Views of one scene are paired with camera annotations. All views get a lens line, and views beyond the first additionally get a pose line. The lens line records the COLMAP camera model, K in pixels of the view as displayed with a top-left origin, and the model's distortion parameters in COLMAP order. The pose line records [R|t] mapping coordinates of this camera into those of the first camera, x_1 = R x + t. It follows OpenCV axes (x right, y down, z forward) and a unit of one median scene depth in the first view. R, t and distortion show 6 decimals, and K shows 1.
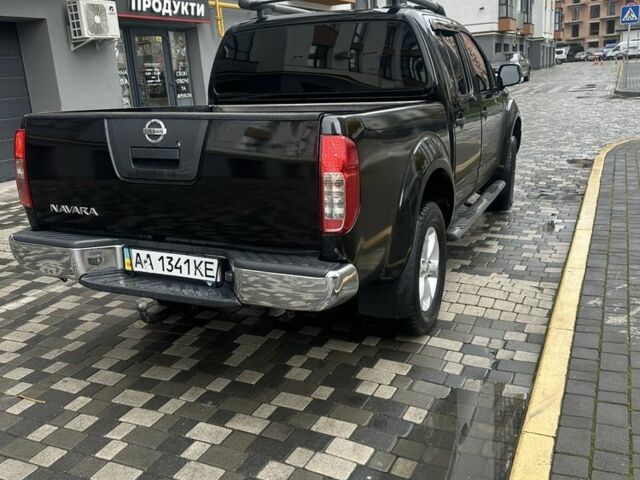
lens RADIAL K [[618.7, 0, 317.0], [0, 618.7, 242.2], [0, 0, 1]] dist [0.192427, -0.405393]
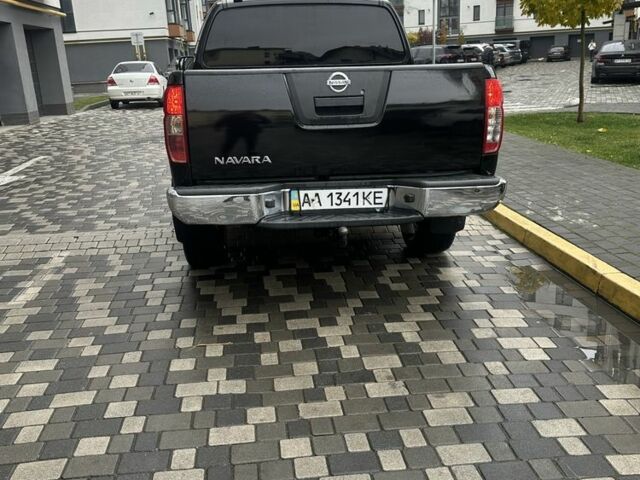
lens RADIAL K [[618.7, 0, 317.0], [0, 618.7, 242.2], [0, 0, 1]] dist [0.192427, -0.405393]
pose [[0.856583, -0.121820, 0.501424, -0.846253], [0.127338, 0.991584, 0.023372, 0.081696], [-0.500051, 0.043830, 0.864886, 0.013228]]
